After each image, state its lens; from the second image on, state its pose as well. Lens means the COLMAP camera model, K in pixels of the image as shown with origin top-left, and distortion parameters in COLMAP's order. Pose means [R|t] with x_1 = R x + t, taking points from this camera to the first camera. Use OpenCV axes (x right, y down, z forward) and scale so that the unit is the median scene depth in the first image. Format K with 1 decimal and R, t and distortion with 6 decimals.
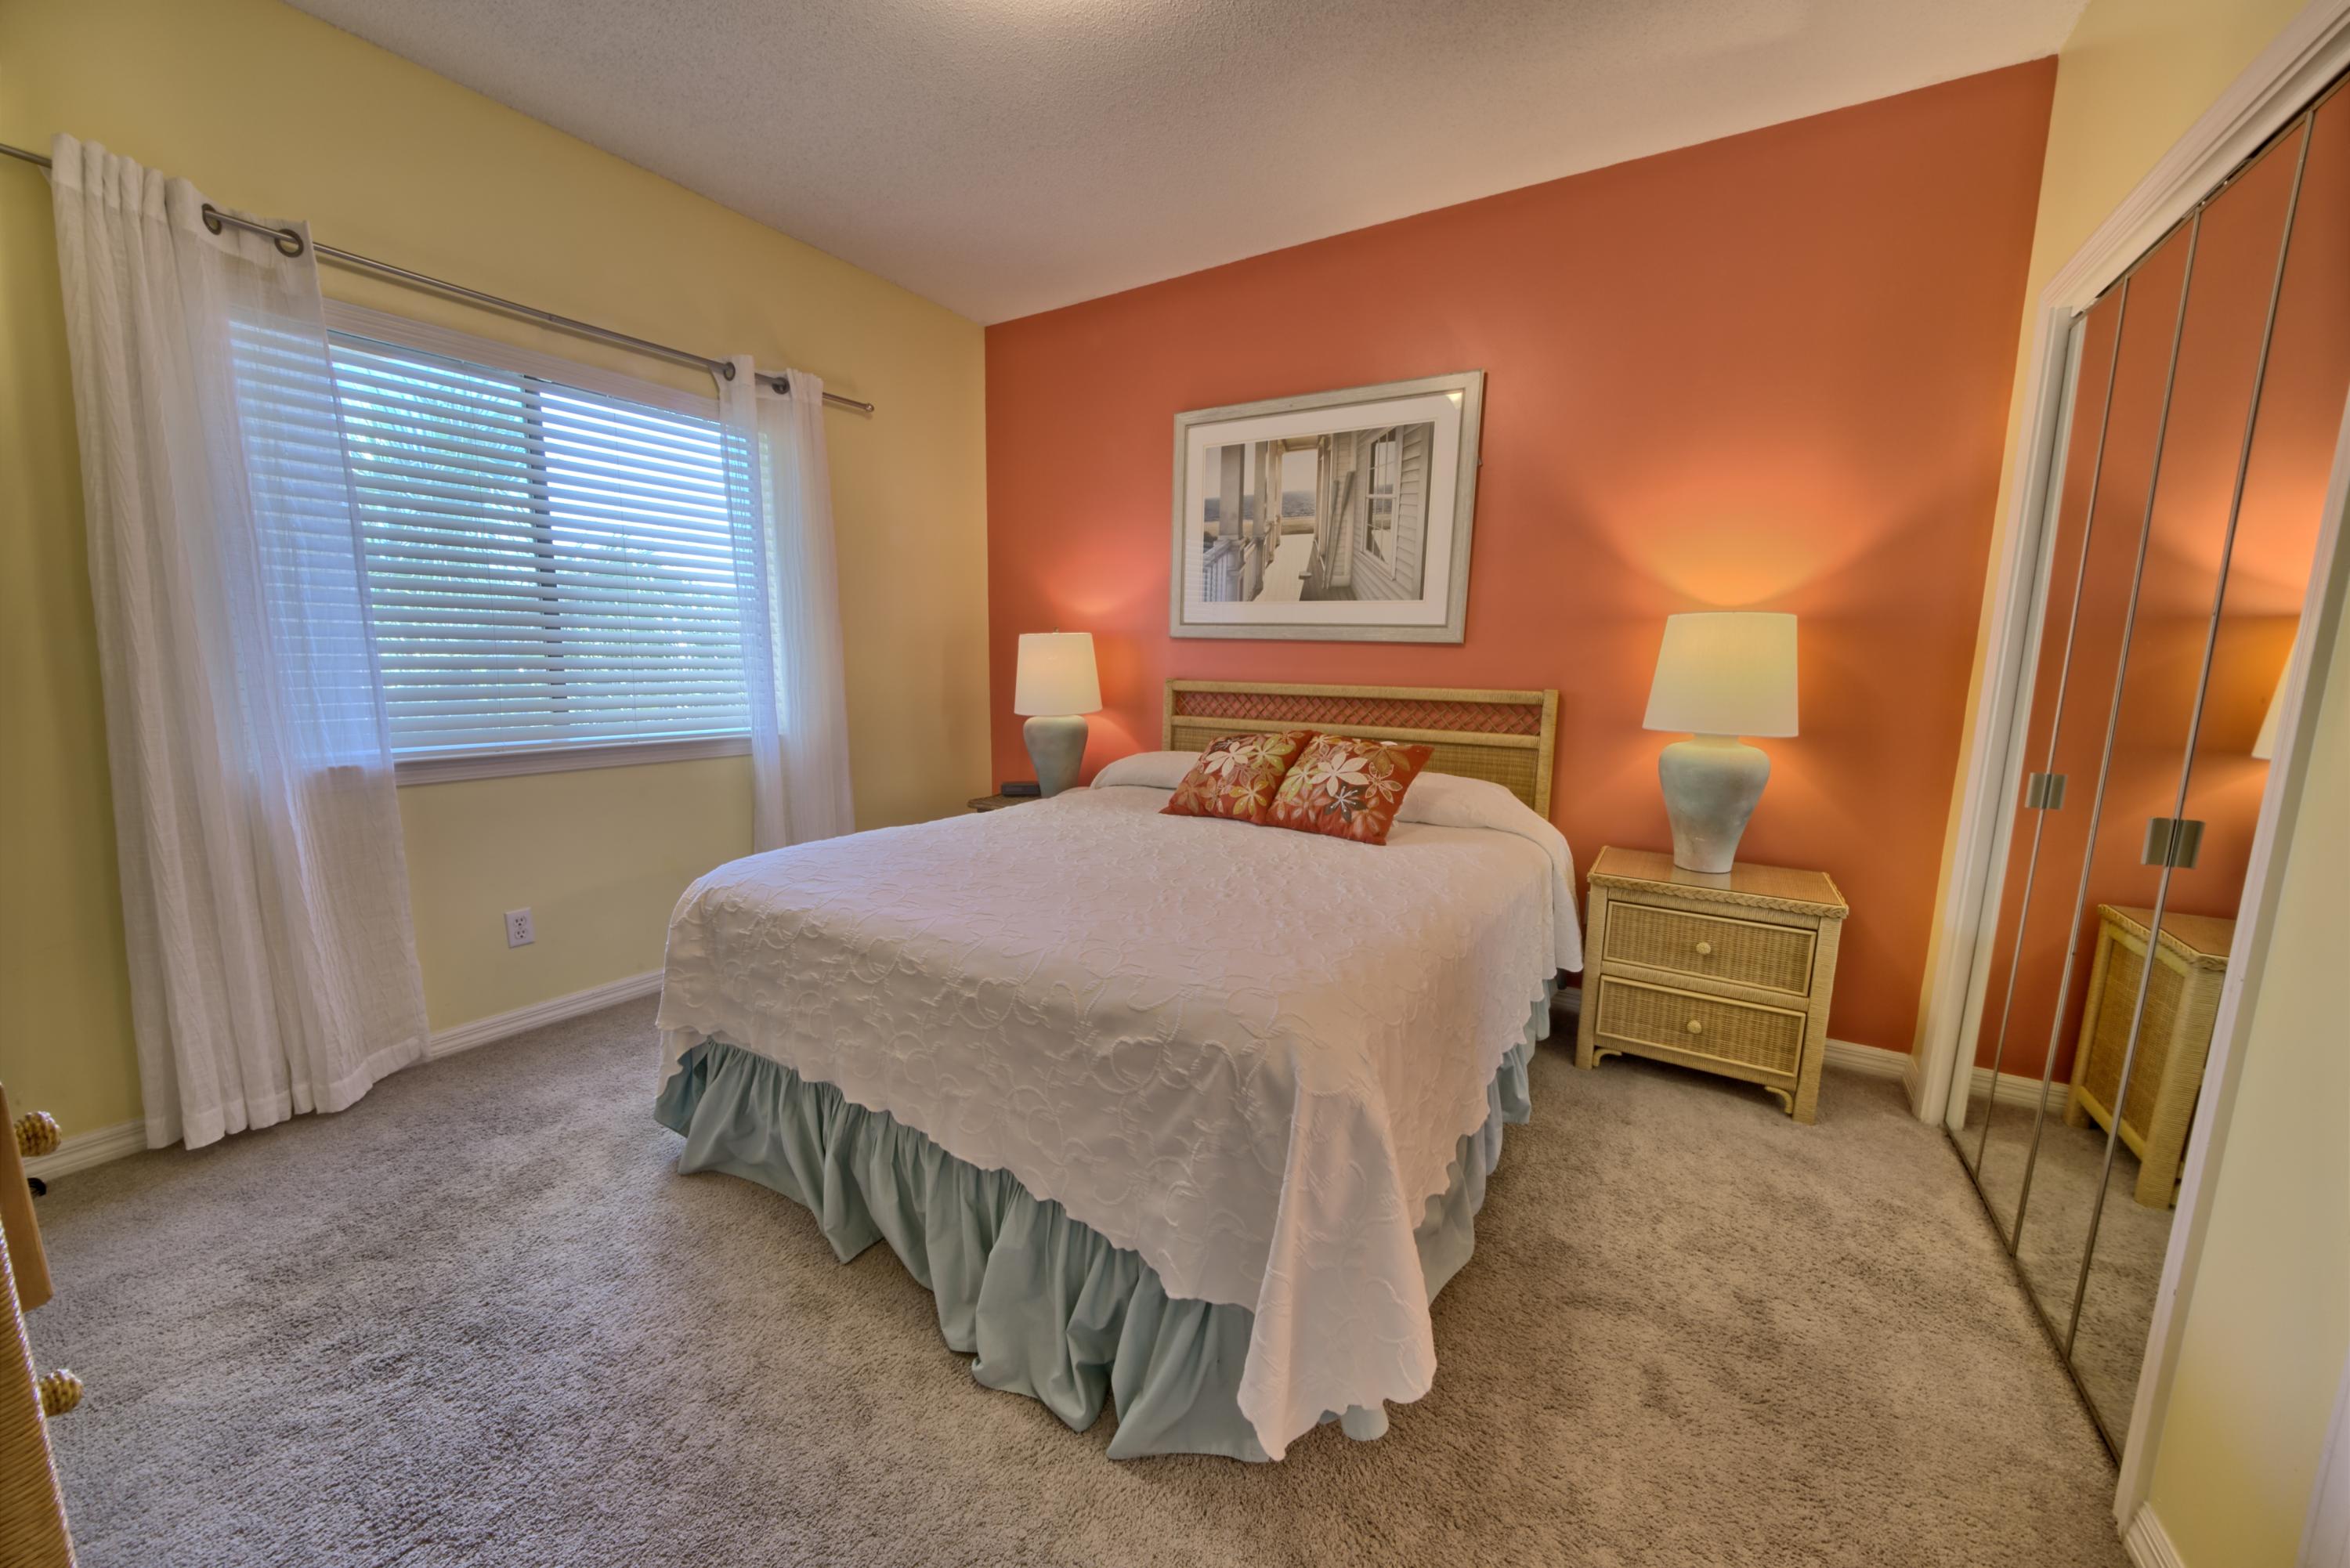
lens RADIAL K [[840.4, 0, 1183.2], [0, 840.4, 778.9], [0, 0, 1]] dist [-0.009949, 0.000029]
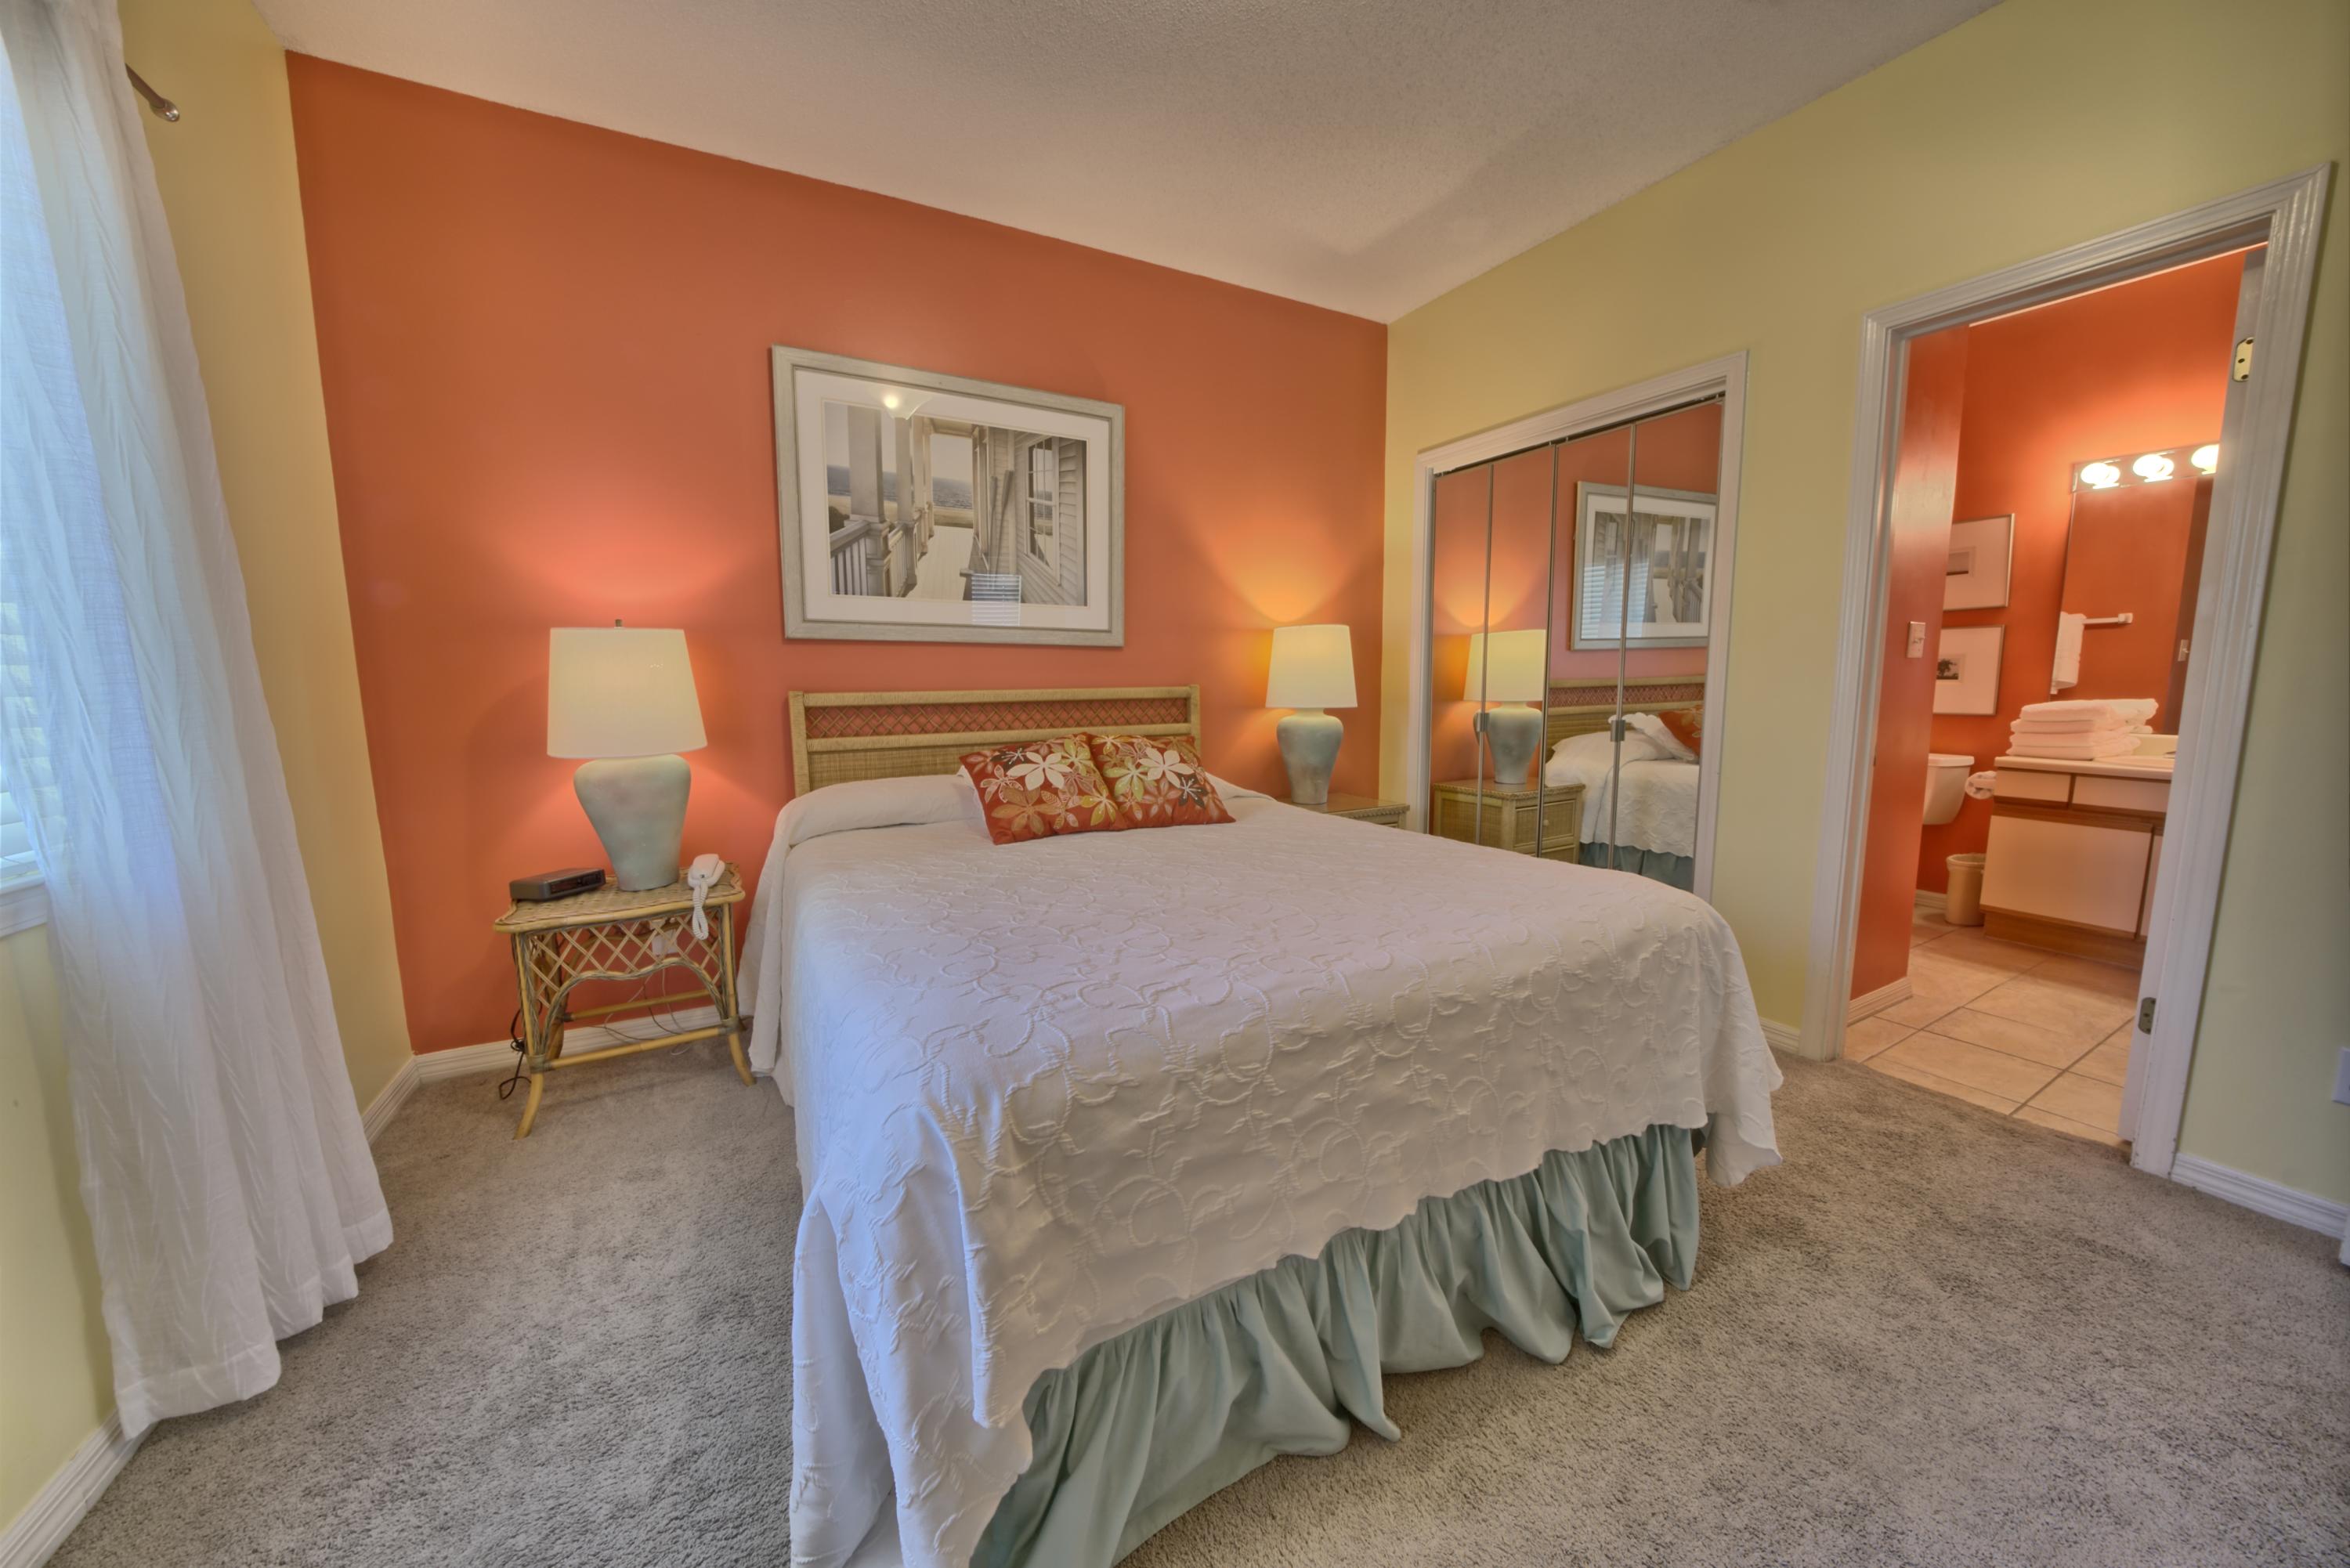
lens RADIAL K [[800.0, 0, 1172.7], [0, 800.0, 778.9], [0, 0, 1]] dist [-0.018113, 0.000126]
pose [[0.502935, -0.126264, 0.855052, -0.542403], [0.143955, 0.987691, 0.061178, -0.041712], [-0.852252, 0.092321, 0.514921, 0.393853]]
